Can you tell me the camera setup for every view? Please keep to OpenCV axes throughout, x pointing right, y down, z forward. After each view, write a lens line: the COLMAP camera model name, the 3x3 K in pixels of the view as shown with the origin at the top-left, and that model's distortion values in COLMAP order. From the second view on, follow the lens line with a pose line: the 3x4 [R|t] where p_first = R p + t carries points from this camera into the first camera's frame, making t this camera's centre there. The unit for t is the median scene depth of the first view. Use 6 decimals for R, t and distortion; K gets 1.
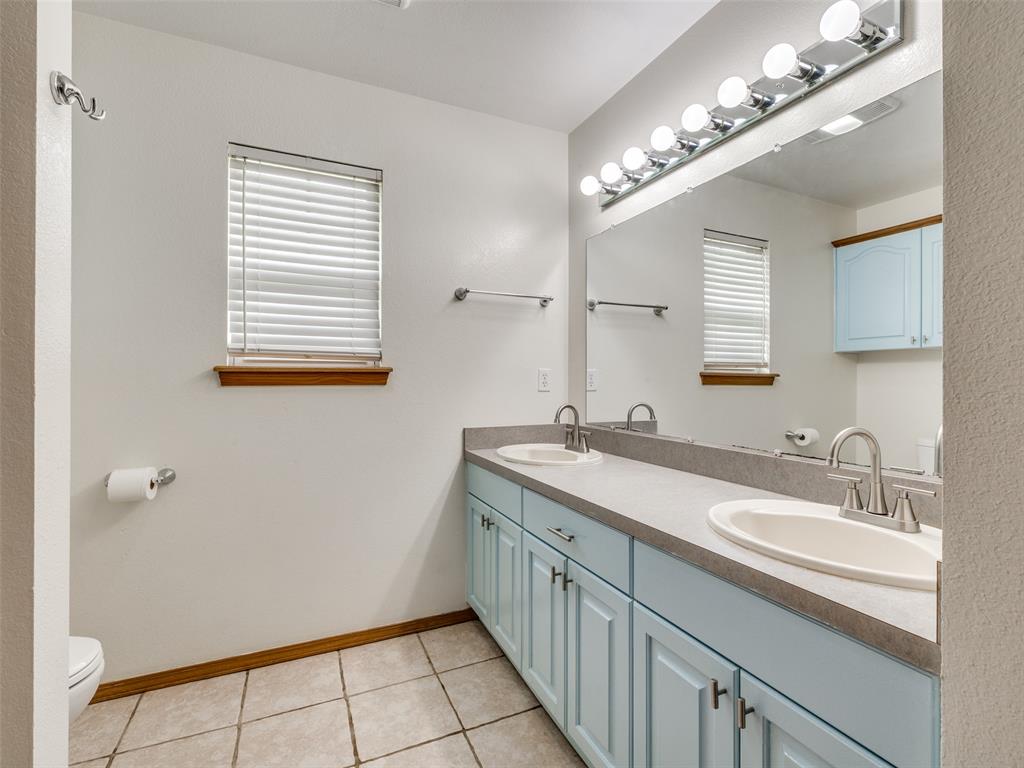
lens RADIAL K [[478.7, 0, 515.5], [0, 478.7, 377.4], [0, 0, 1]] dist [0.000486, -0.001428]
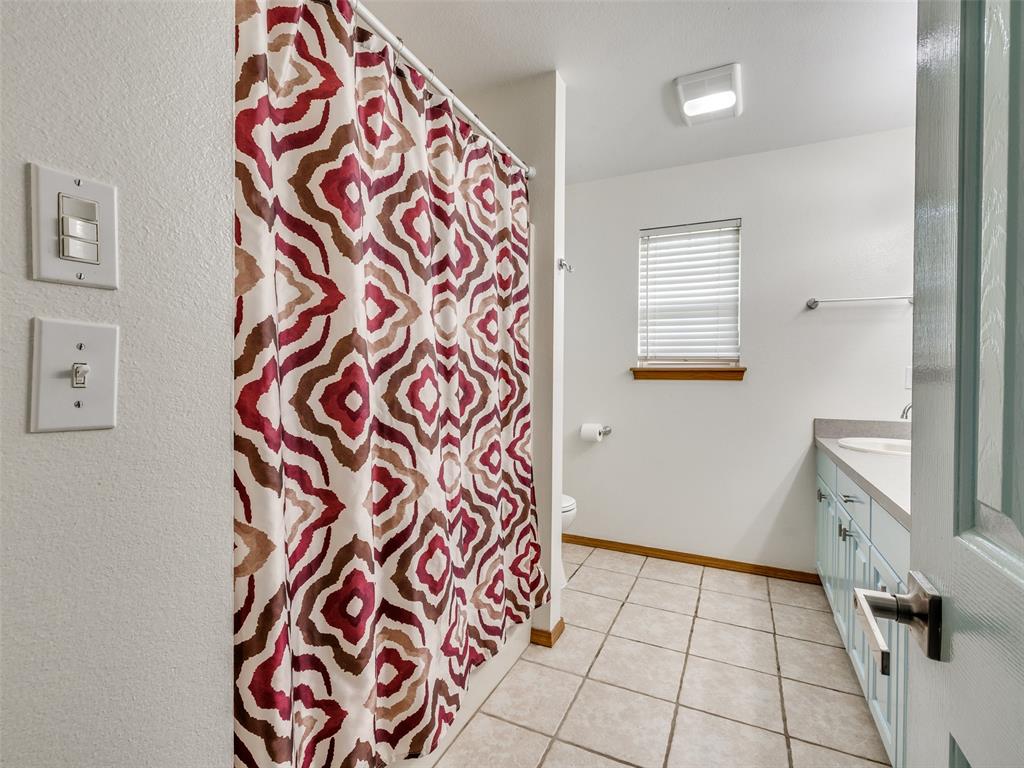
lens RADIAL K [[478.7, 0, 513.7], [0, 478.7, 378.0], [0, 0, 1]] dist [0.000486, -0.001428]
pose [[0.640249, 0.011002, -0.768088, 0.373381], [-0.004978, 0.999936, 0.010174, -0.001856], [0.768151, -0.002691, 0.640263, -0.363603]]
